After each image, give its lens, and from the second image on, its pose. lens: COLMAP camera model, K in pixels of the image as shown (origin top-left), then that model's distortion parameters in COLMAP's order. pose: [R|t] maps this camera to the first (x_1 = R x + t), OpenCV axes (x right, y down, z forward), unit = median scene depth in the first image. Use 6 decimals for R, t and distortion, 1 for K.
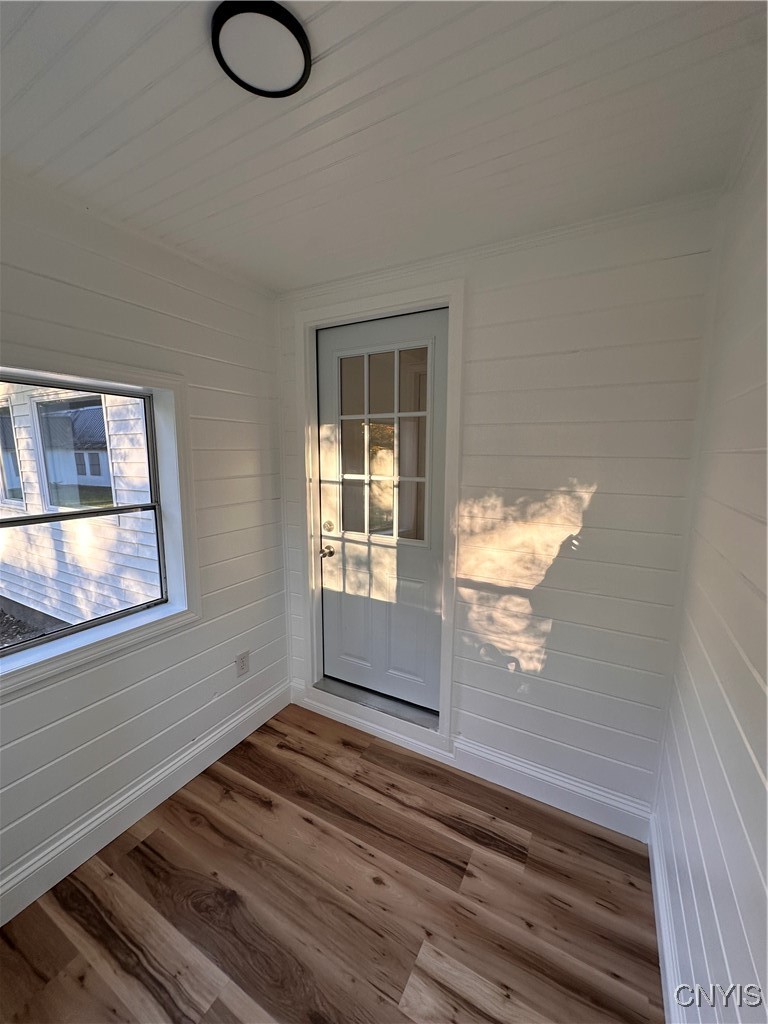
lens RADIAL K [[406.5, 0, 382.2], [0, 406.5, 513.6], [0, 0, 1]] dist [0.000840, 0.000600]
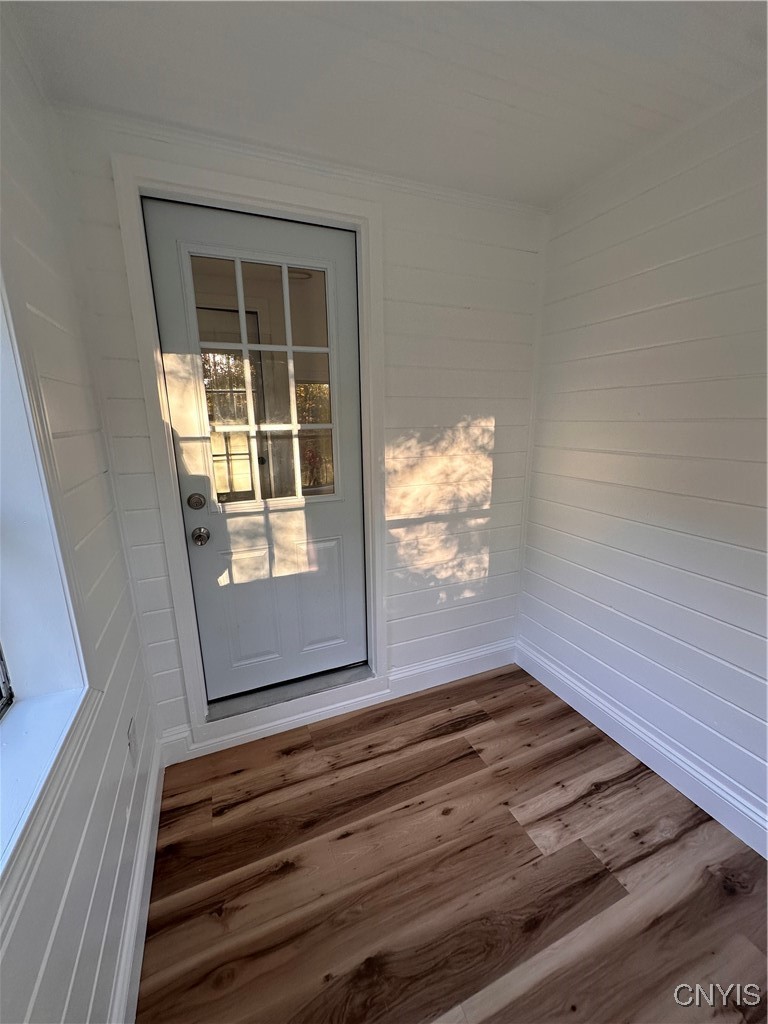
lens RADIAL K [[406.5, 0, 382.2], [0, 406.5, 513.6], [0, 0, 1]] dist [0.000840, 0.000600]
pose [[0.616362, -0.197225, 0.762365, -0.631275], [0.135892, 0.980243, 0.143723, -0.008510], [-0.775649, 0.015014, 0.630986, 0.391029]]
